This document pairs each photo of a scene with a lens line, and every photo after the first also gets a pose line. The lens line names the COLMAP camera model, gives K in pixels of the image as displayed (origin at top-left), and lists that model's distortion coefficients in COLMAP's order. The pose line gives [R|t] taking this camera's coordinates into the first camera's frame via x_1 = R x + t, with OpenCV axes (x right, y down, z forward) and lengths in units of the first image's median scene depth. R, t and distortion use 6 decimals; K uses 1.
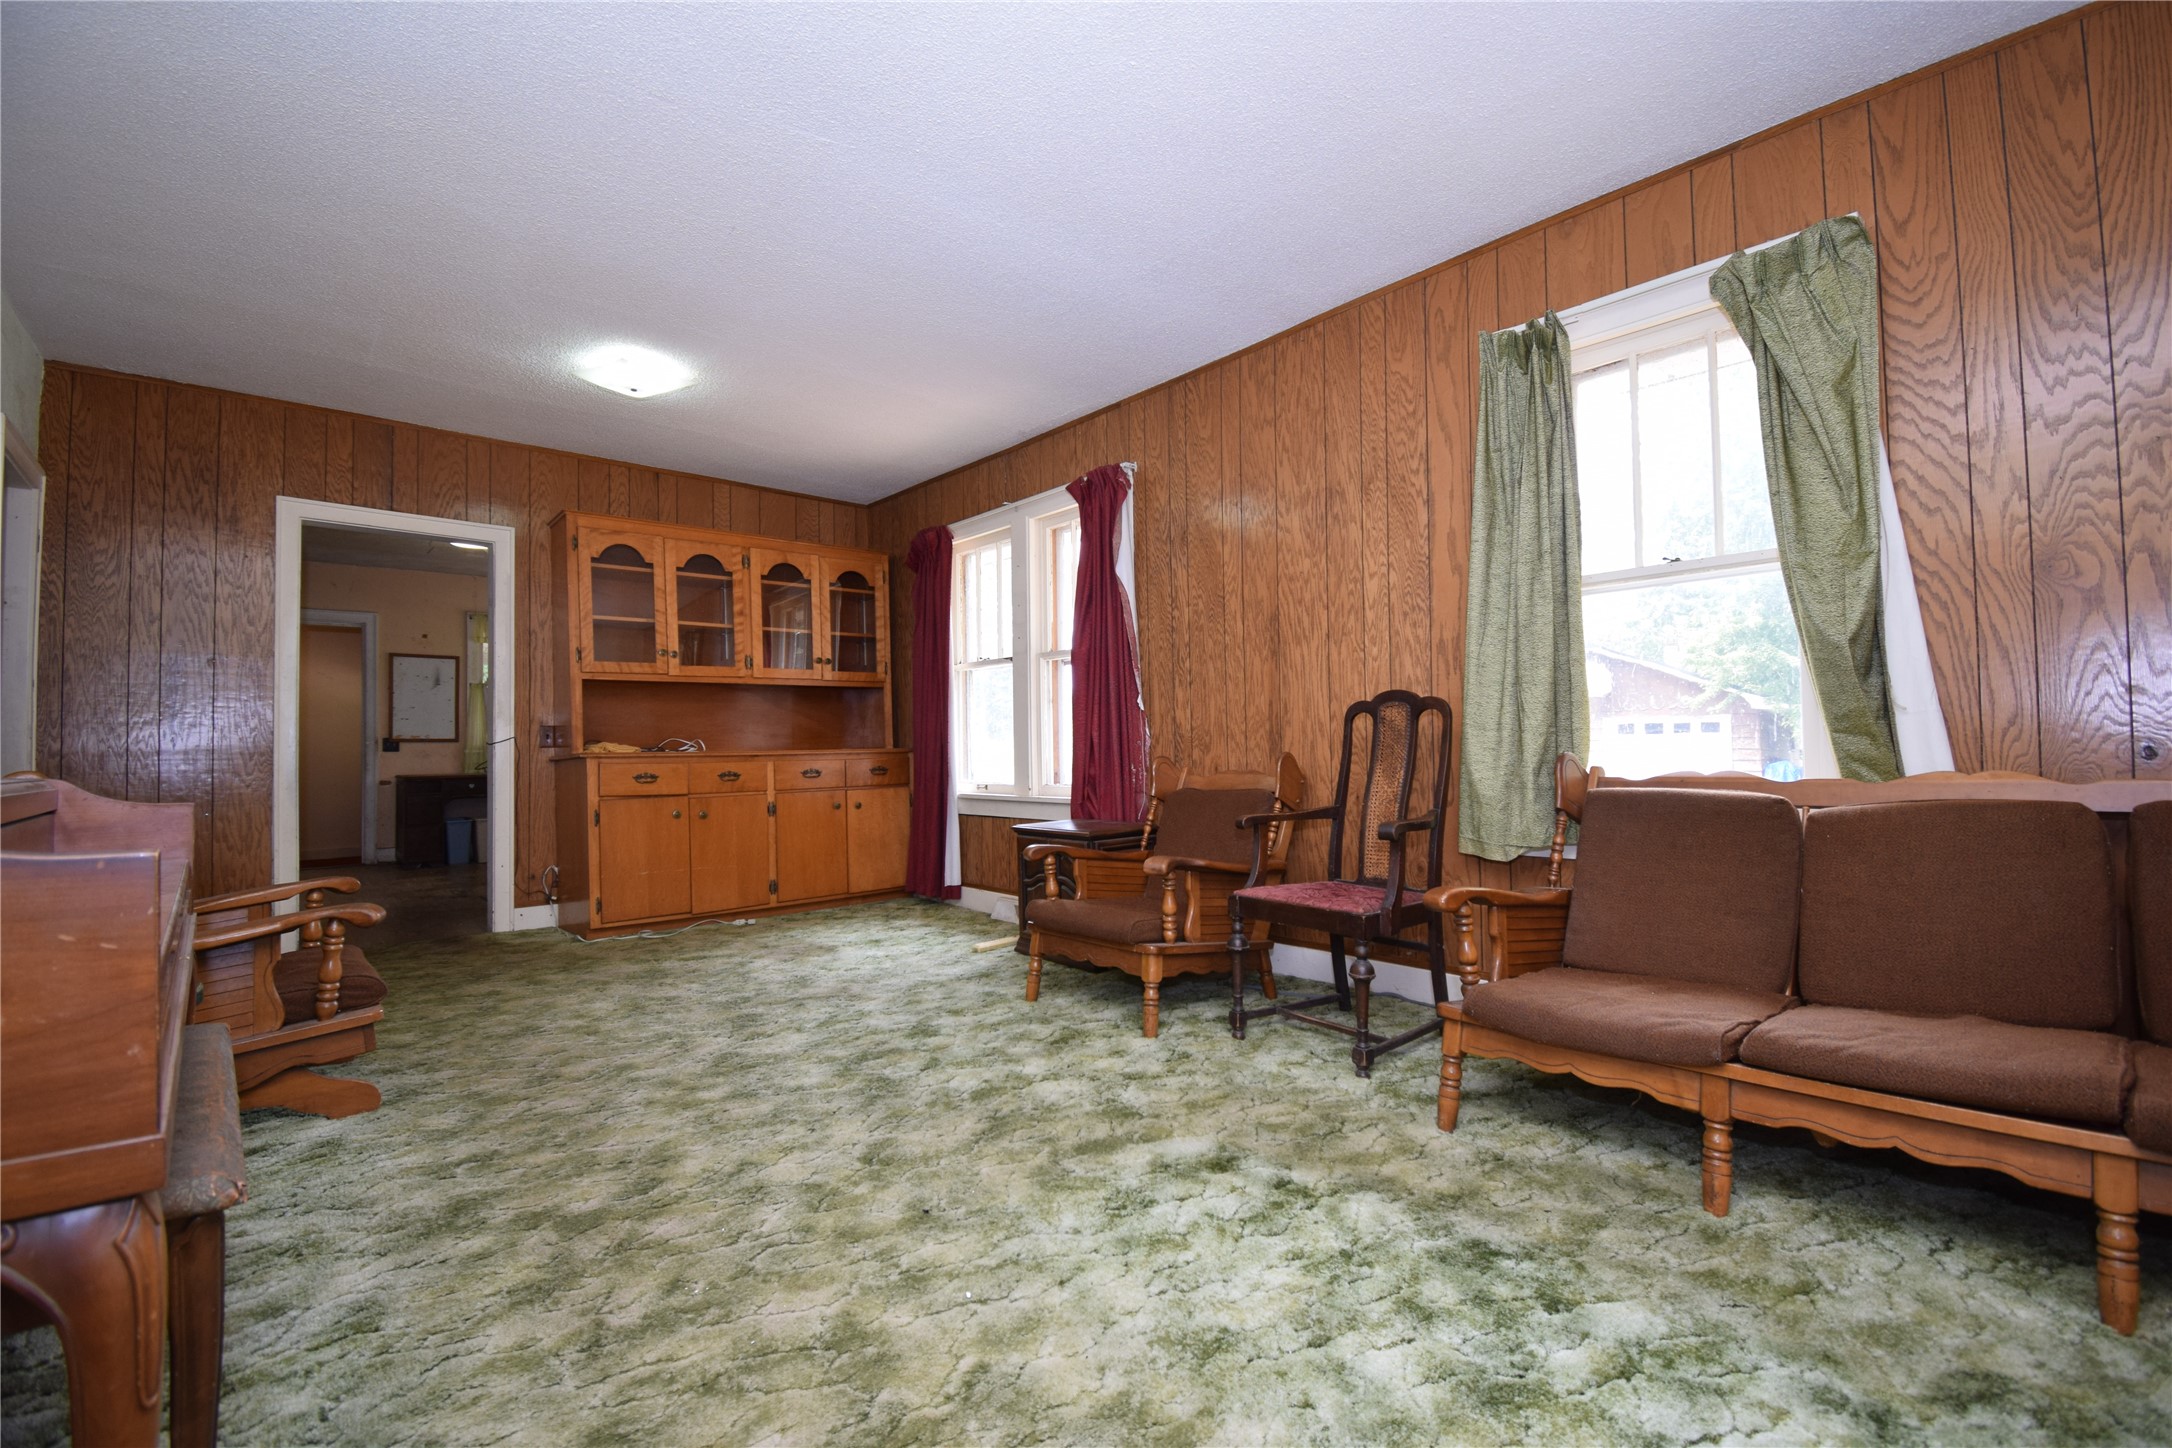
lens RADIAL K [[974.4, 0, 1073.7], [0, 974.4, 723.6], [0, 0, 1]] dist [0.023019, -0.029955]
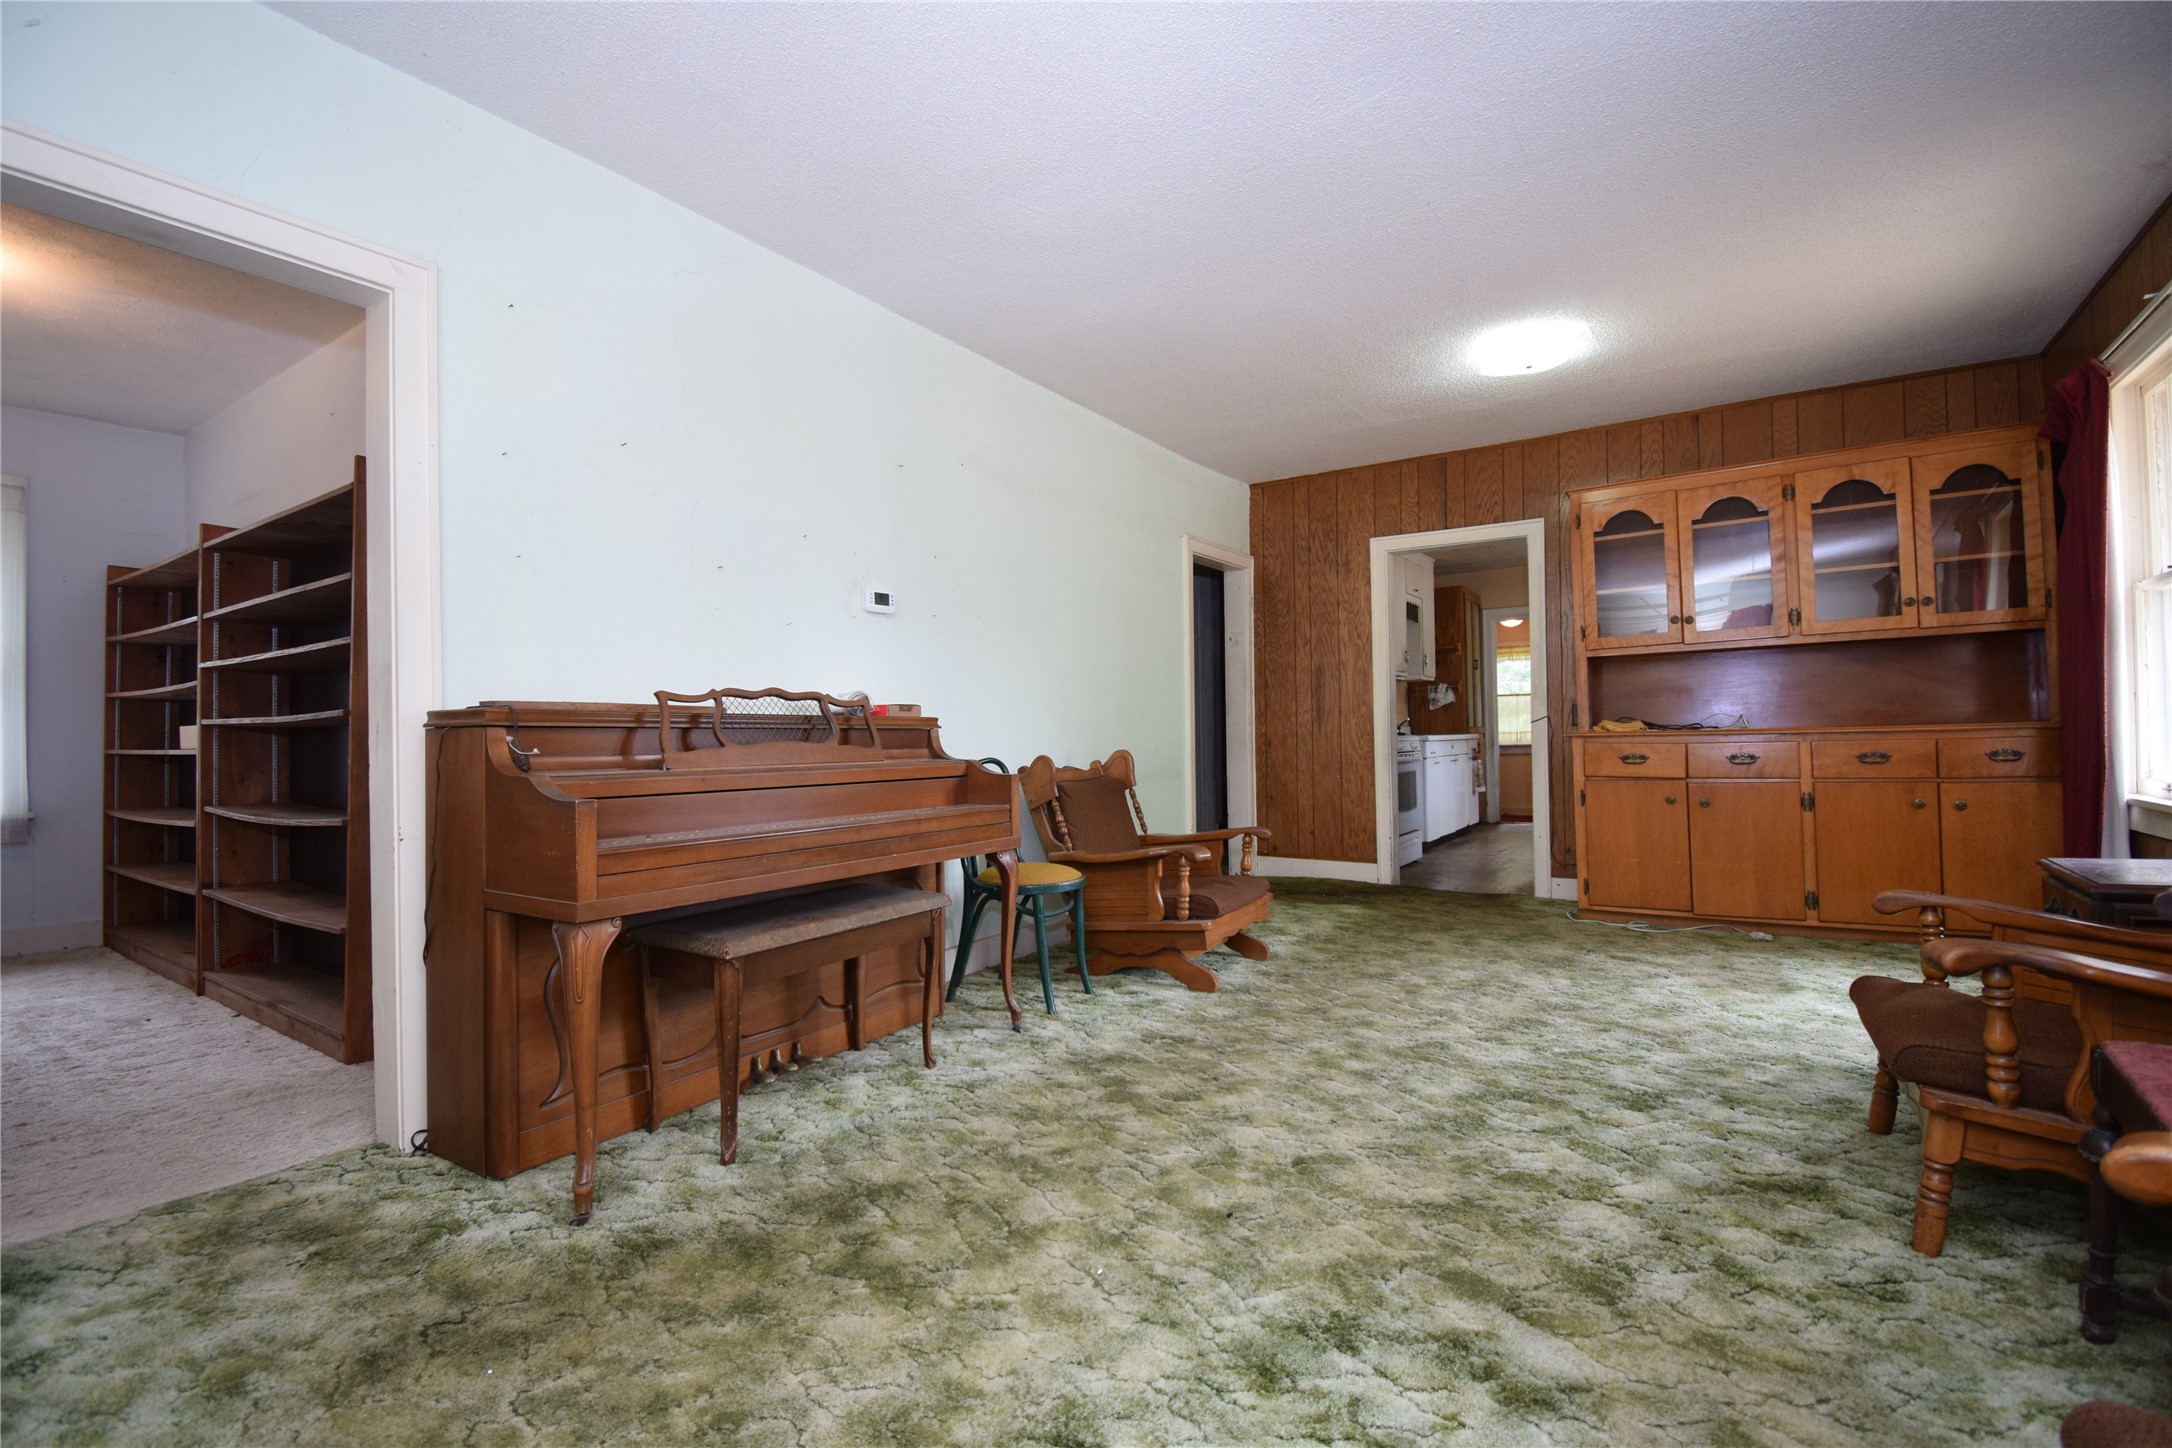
lens RADIAL K [[954.2, 0, 1086.0], [0, 954.2, 724.0], [0, 0, 1]] dist [0.023502, -0.027364]
pose [[0.257276, -0.005497, -0.966322, 0.504003], [0.043194, 0.999050, 0.005817, -0.009022], [0.965372, -0.043236, 0.257269, 0.418607]]
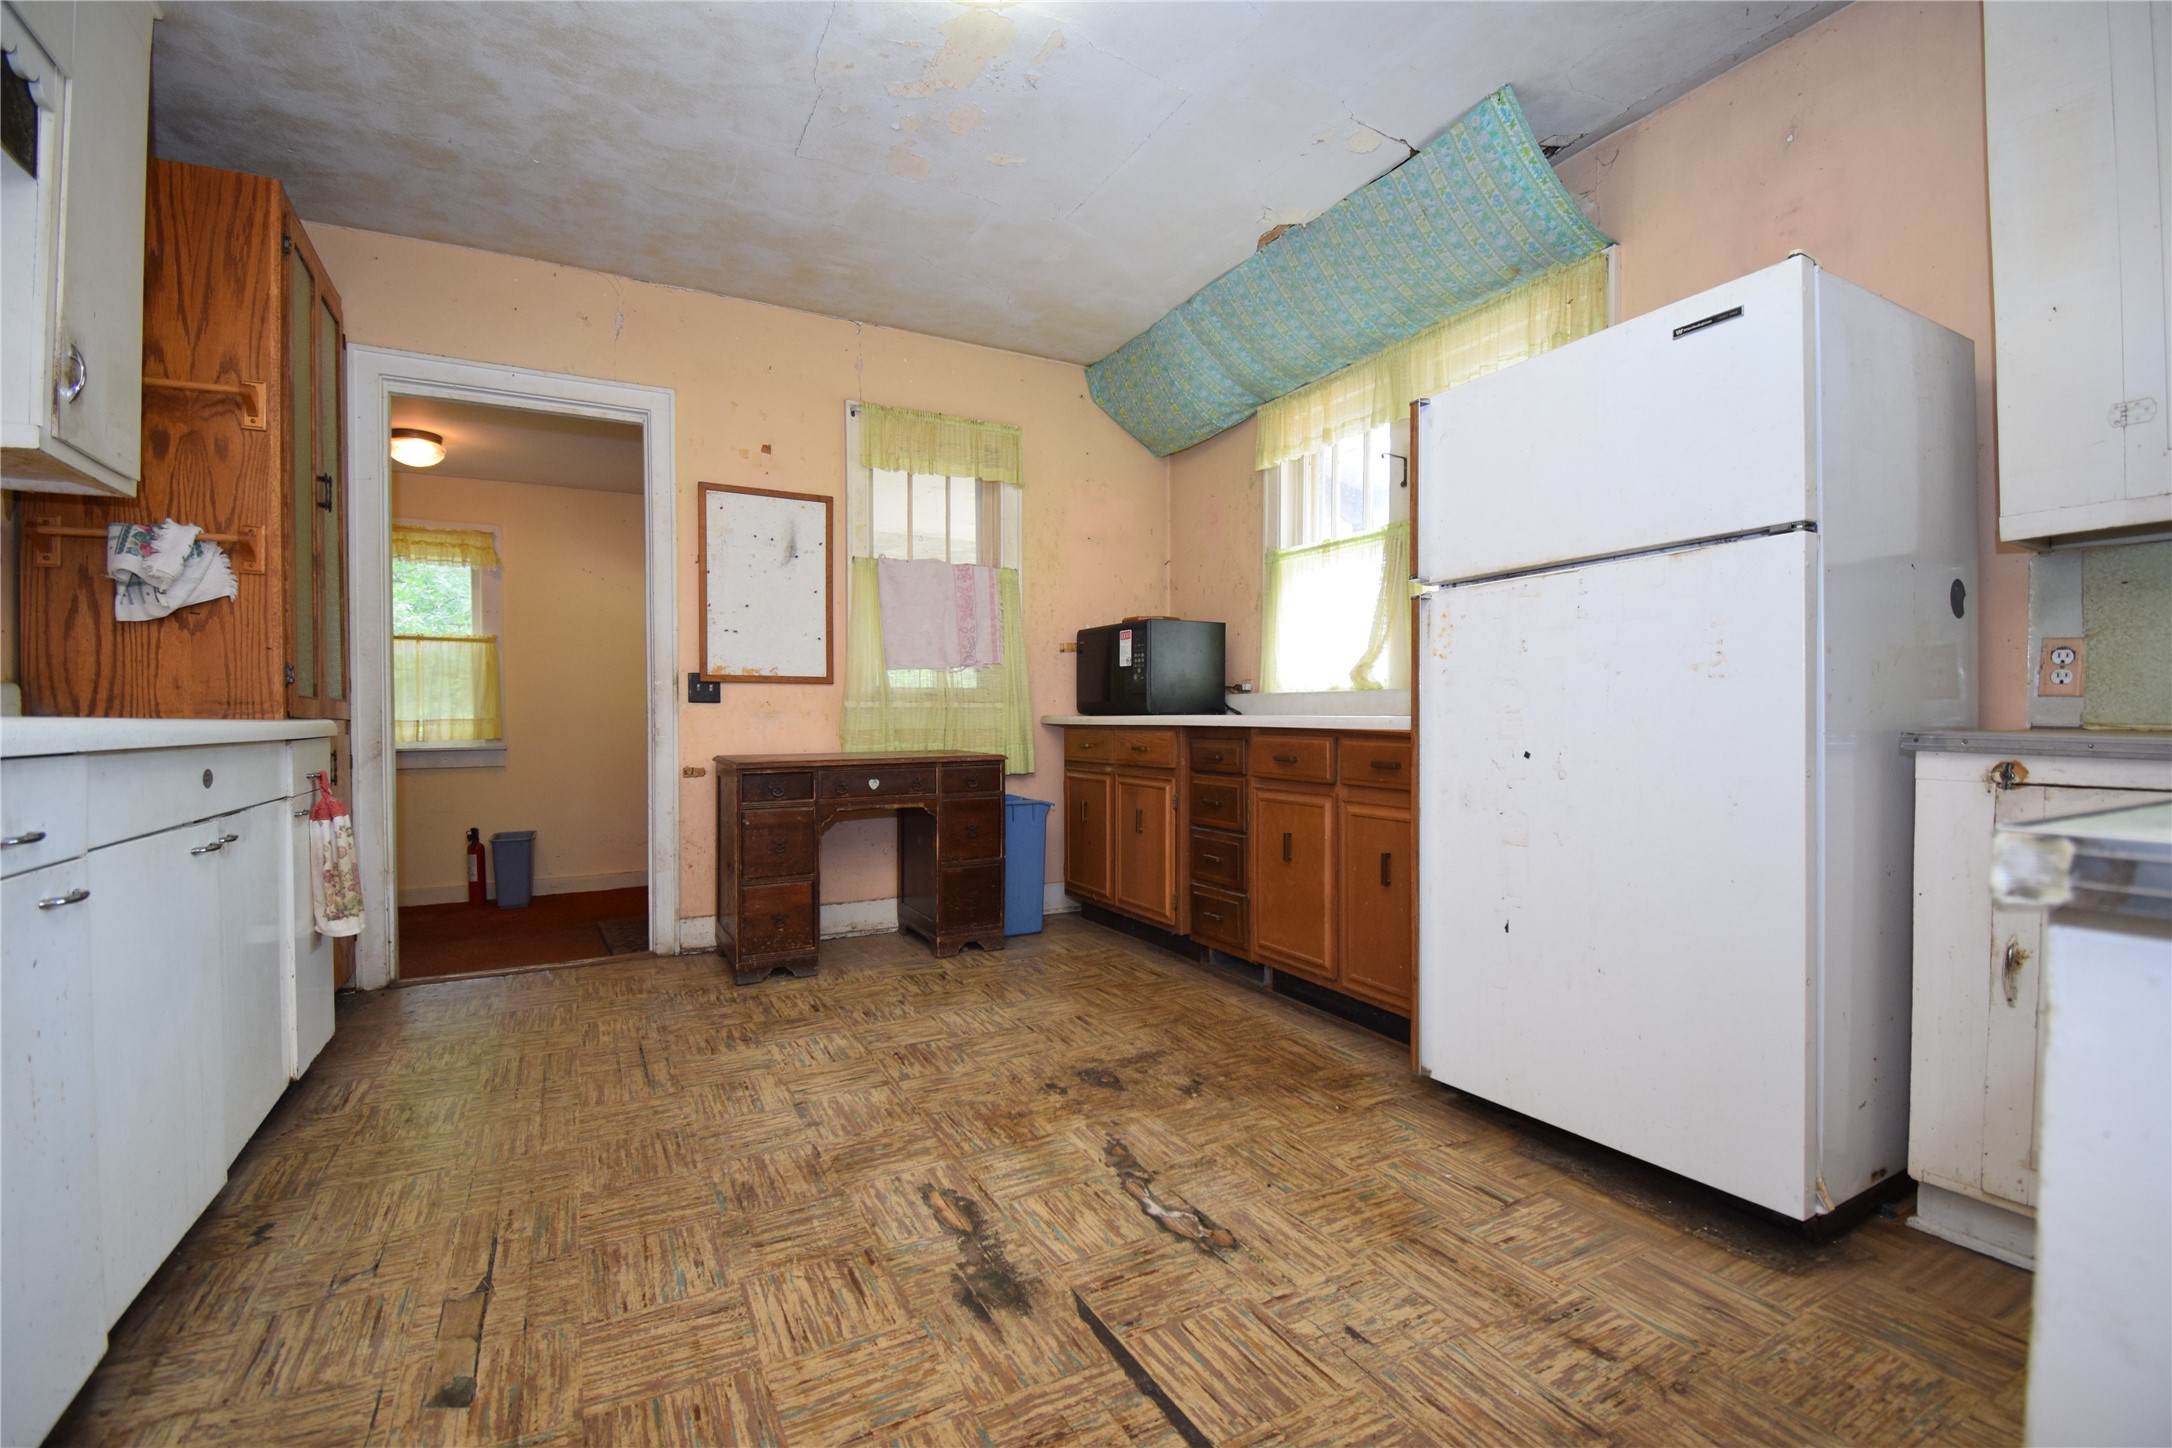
lens RADIAL K [[974.4, 0, 1073.7], [0, 974.4, 723.6], [0, 0, 1]] dist [0.023019, -0.029955]
pose [[0.970410, 0.011802, -0.241175, -1.145075], [-0.003058, 0.999325, 0.036599, 0.058323], [0.241445, -0.034779, 0.969791, 1.631280]]
